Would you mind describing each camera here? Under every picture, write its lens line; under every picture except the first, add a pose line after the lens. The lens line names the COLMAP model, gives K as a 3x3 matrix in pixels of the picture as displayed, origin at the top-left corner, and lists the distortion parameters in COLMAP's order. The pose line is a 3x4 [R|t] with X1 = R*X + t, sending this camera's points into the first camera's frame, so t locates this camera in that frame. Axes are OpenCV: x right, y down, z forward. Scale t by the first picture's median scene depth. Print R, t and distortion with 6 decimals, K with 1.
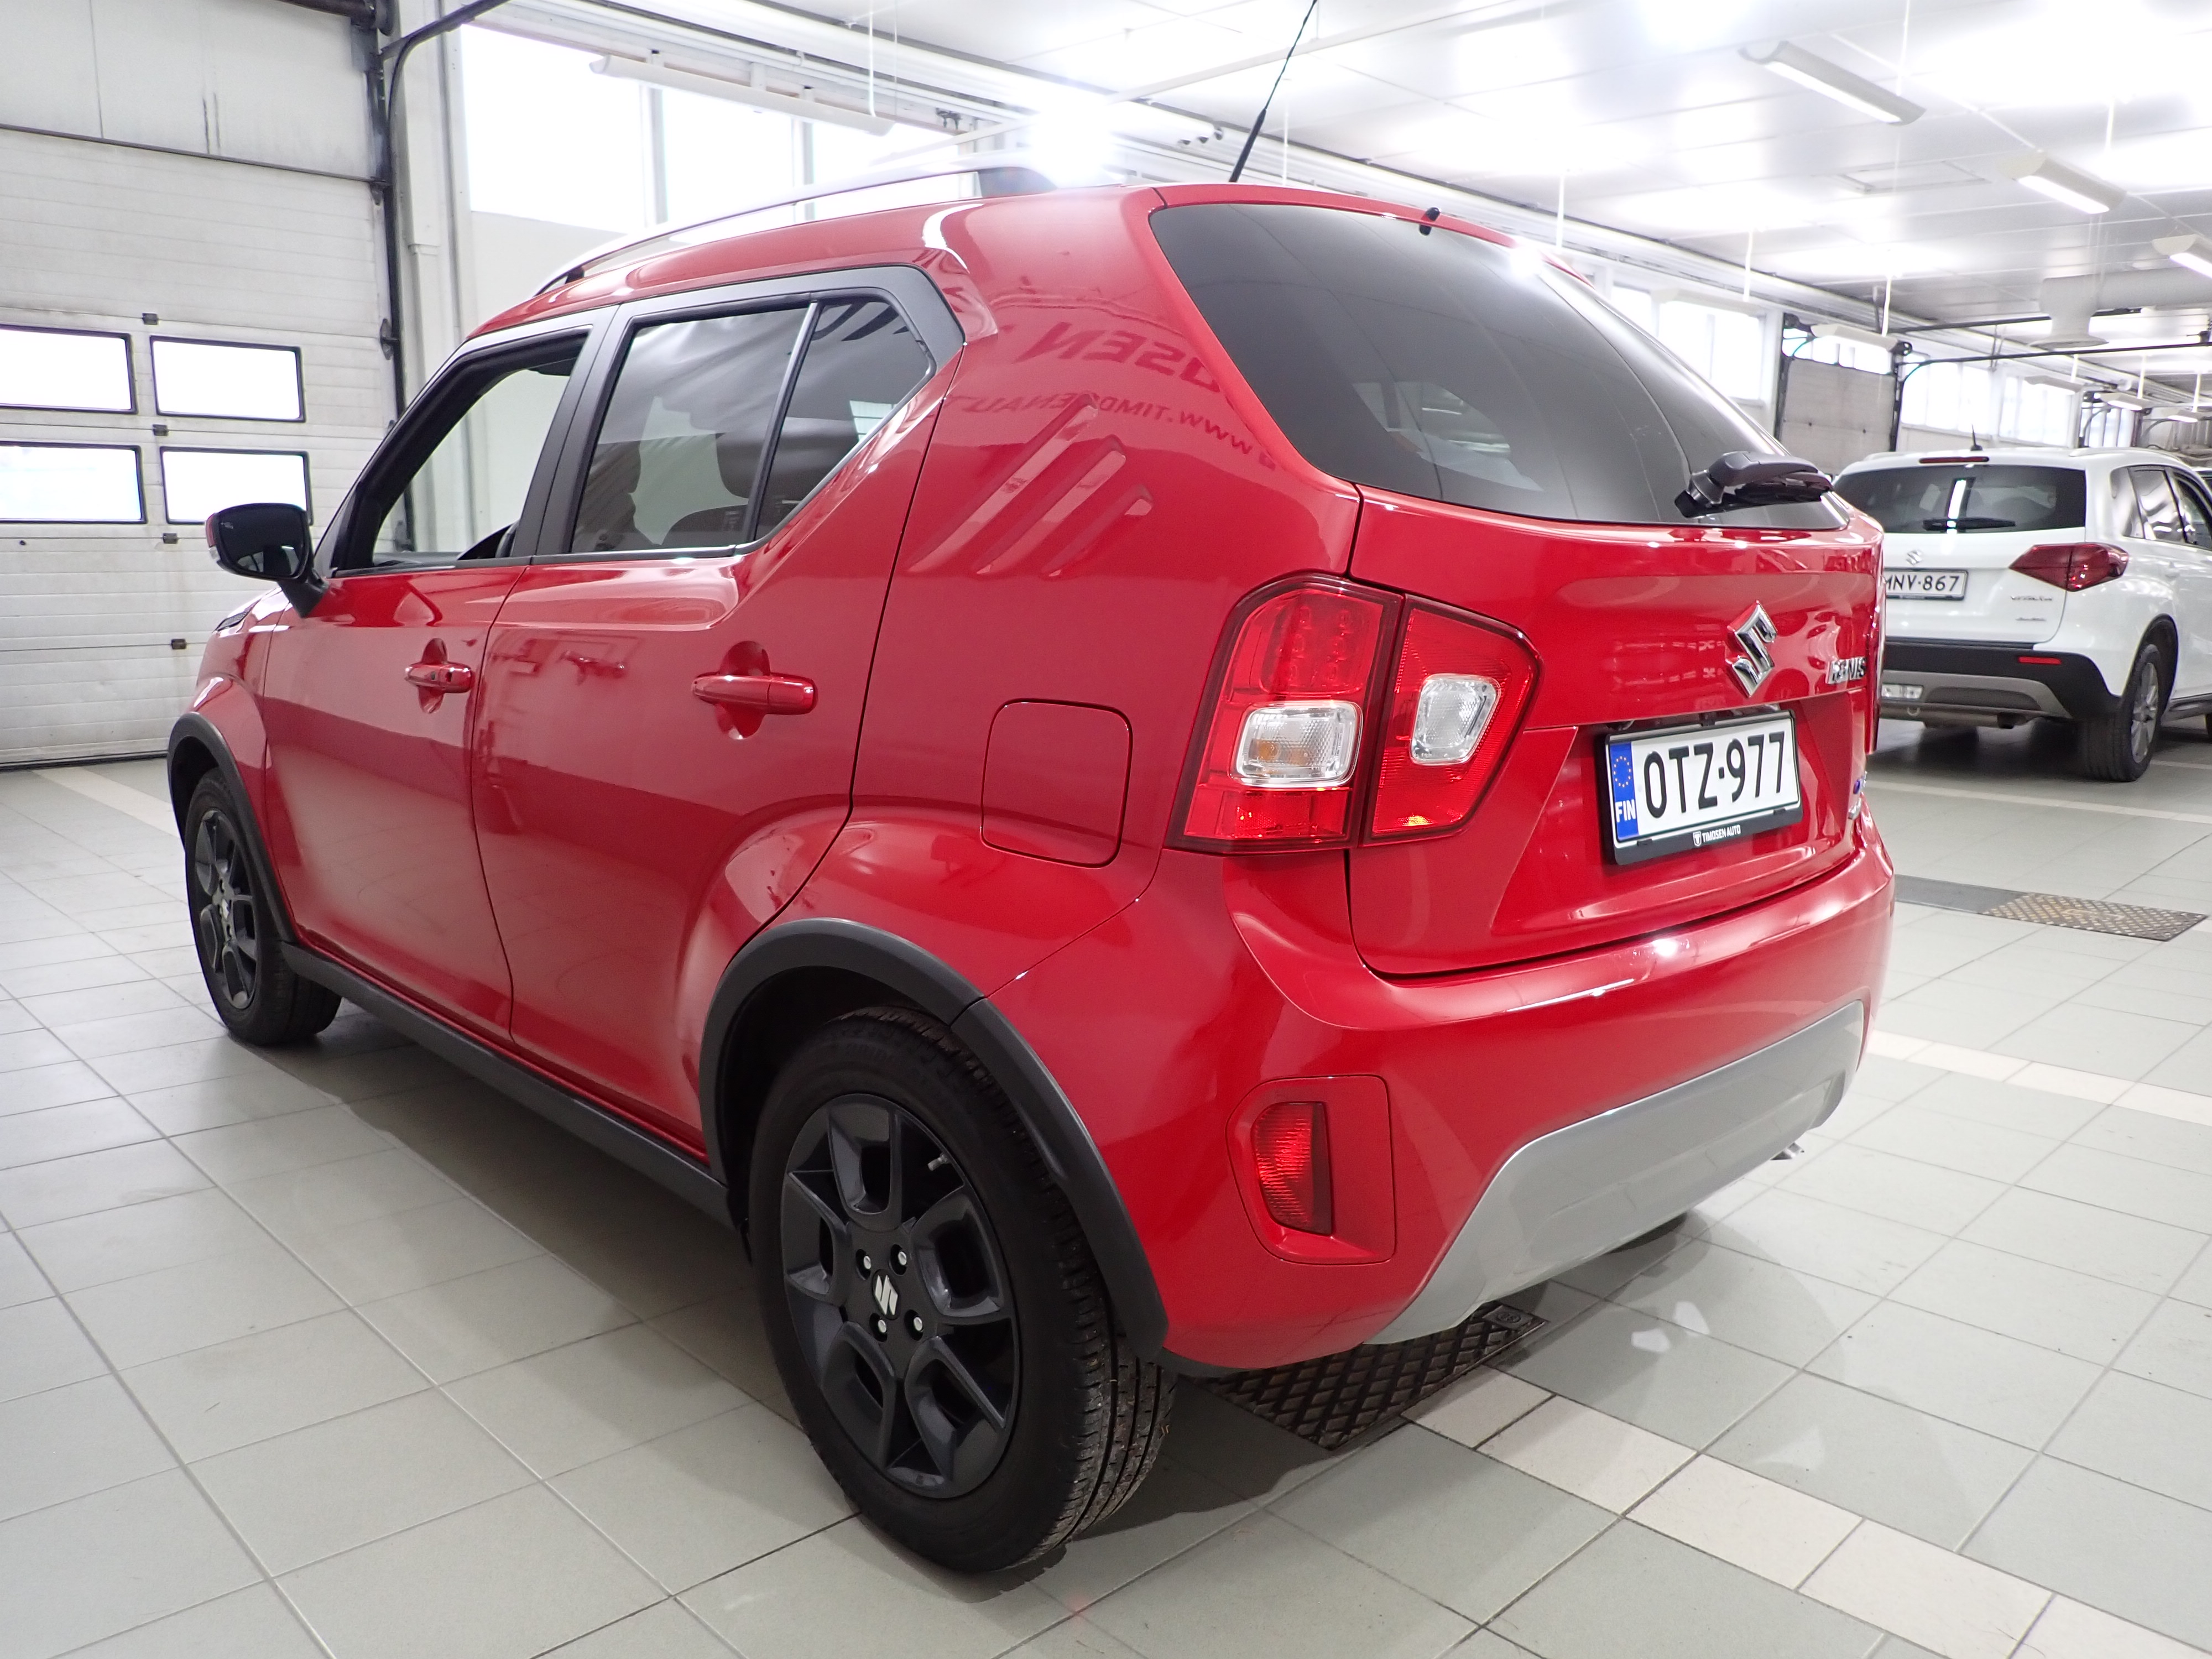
lens RADIAL K [[1627.6, 0, 1096.7], [0, 1627.6, 831.7], [0, 0, 1]] dist [-0.008248, -0.007557]
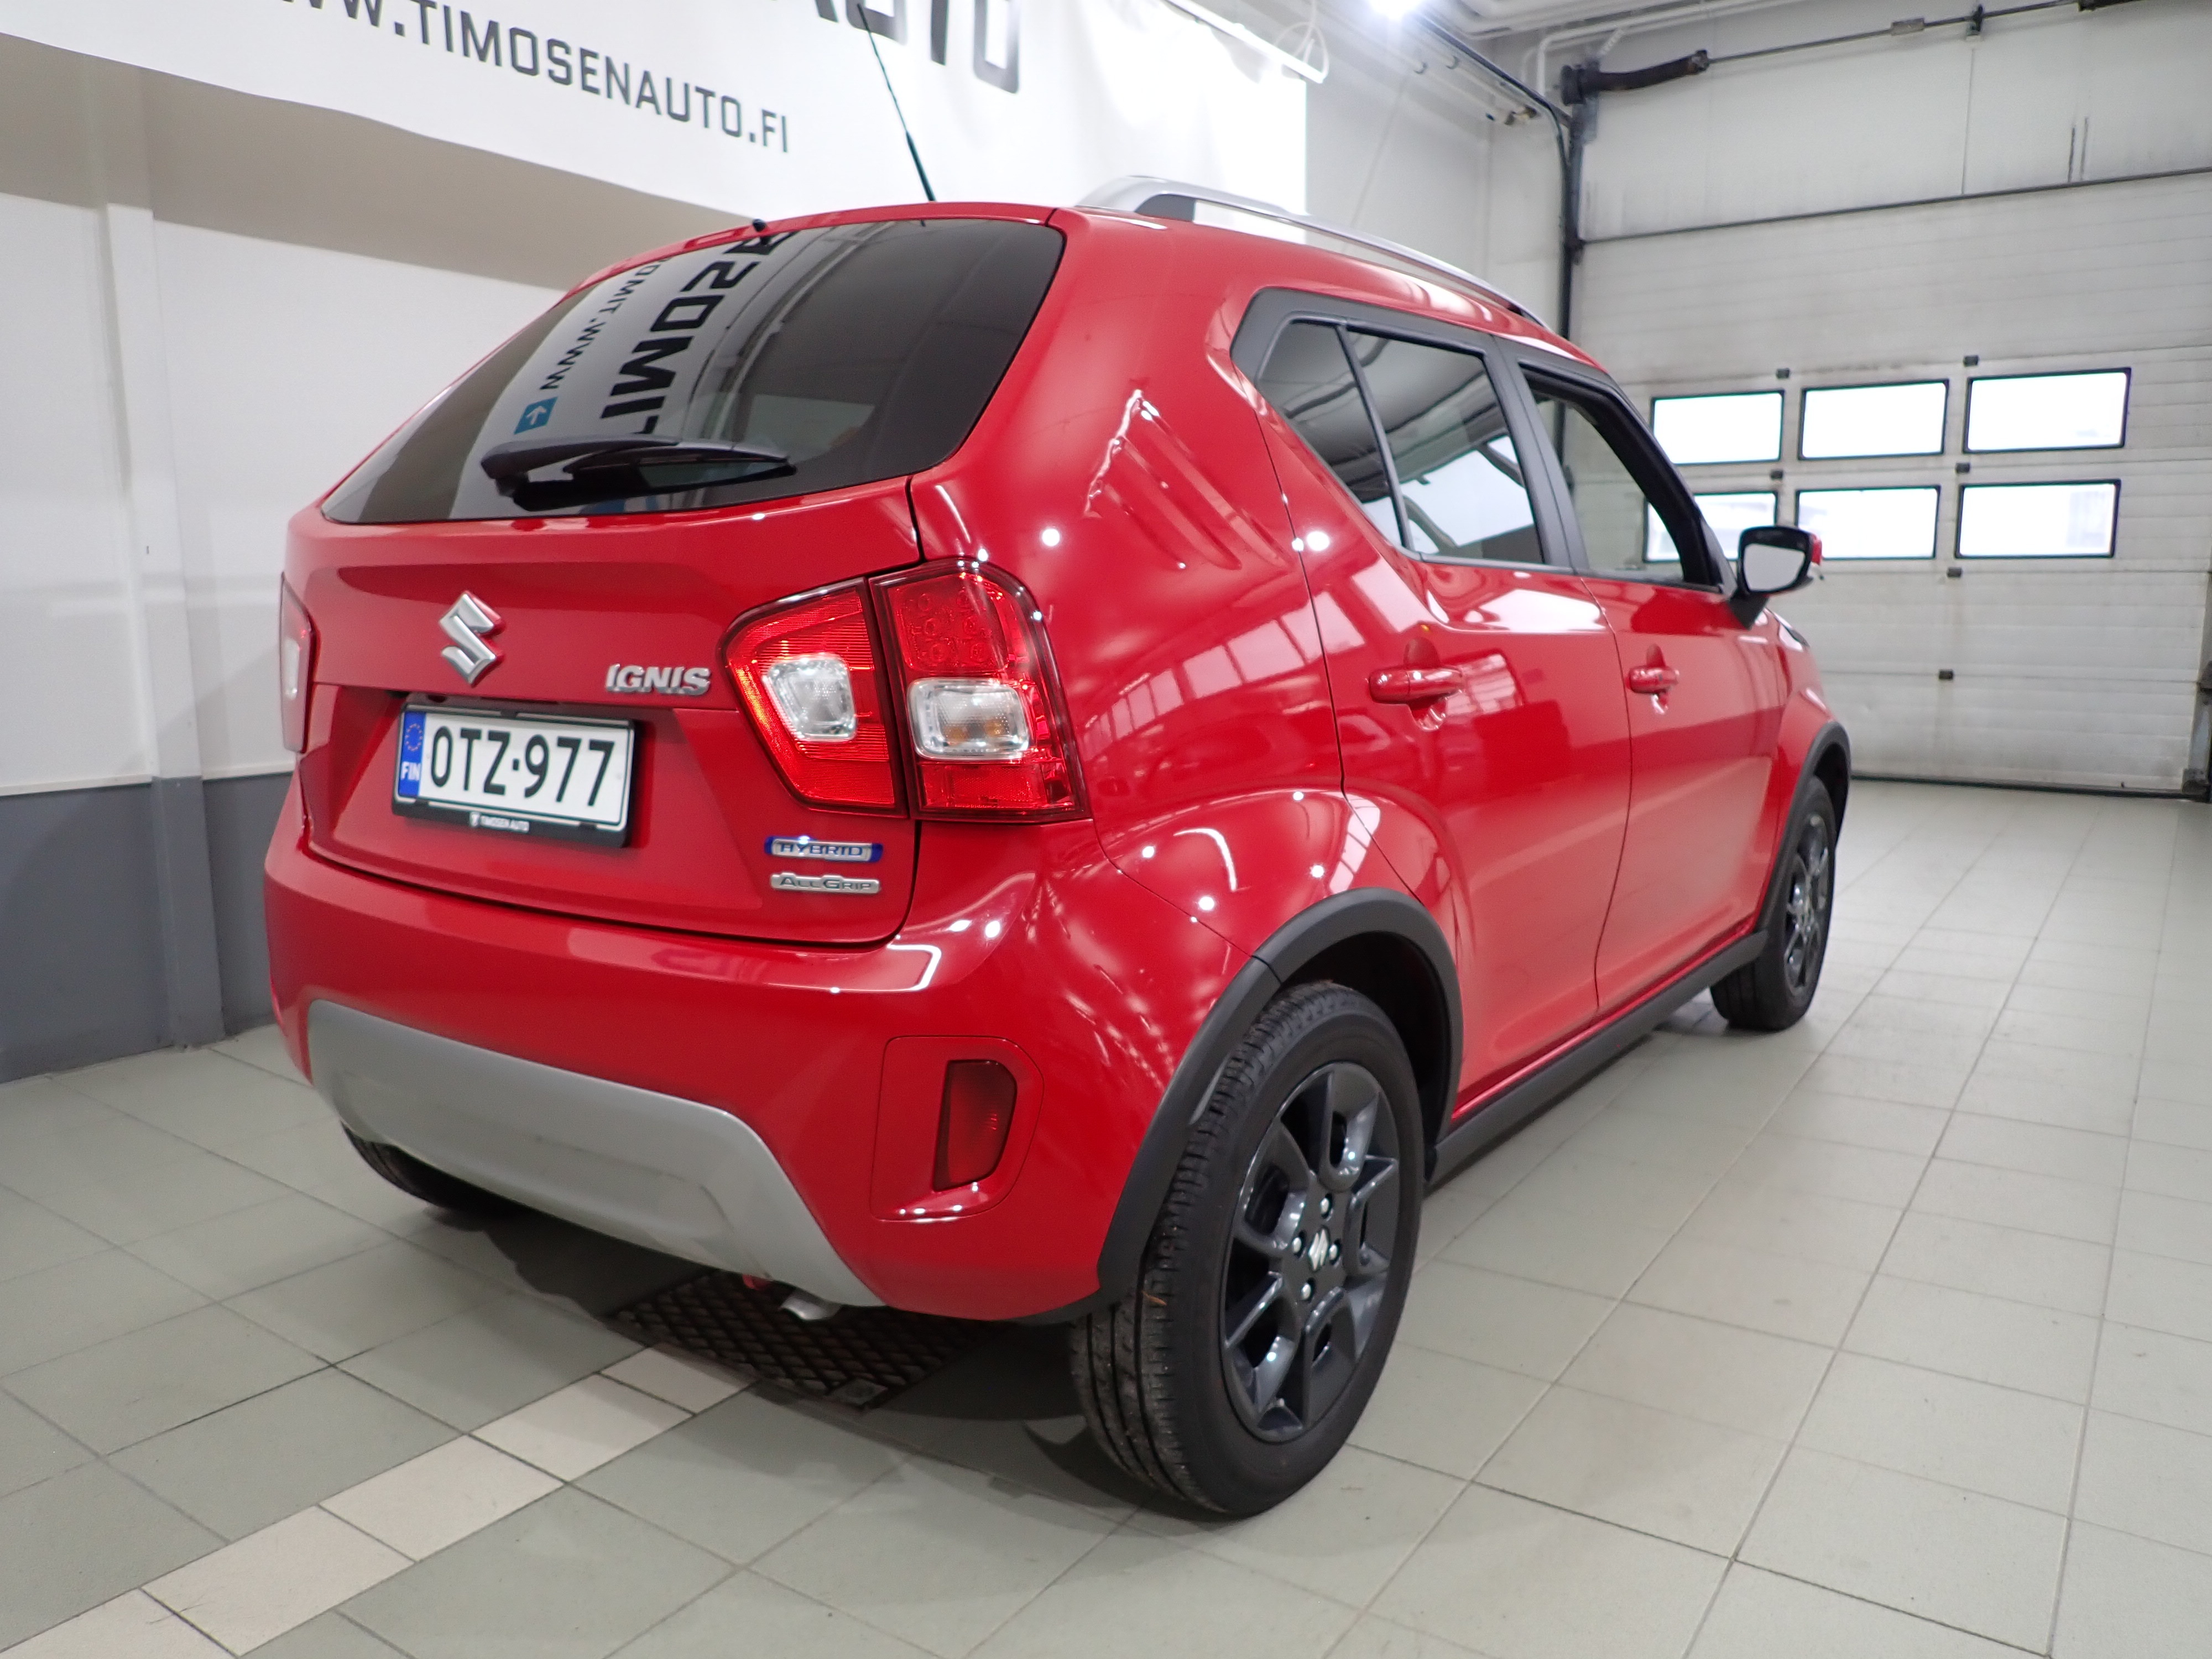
lens RADIAL K [[1627.6, 0, 1096.0], [0, 1627.6, 836.2], [0, 0, 1]] dist [-0.008248, -0.007557]
pose [[0.195529, 0.142571, -0.970279, 1.400832], [-0.167407, 0.979707, 0.110221, -0.159585], [0.966304, 0.140880, 0.215428, 1.115862]]
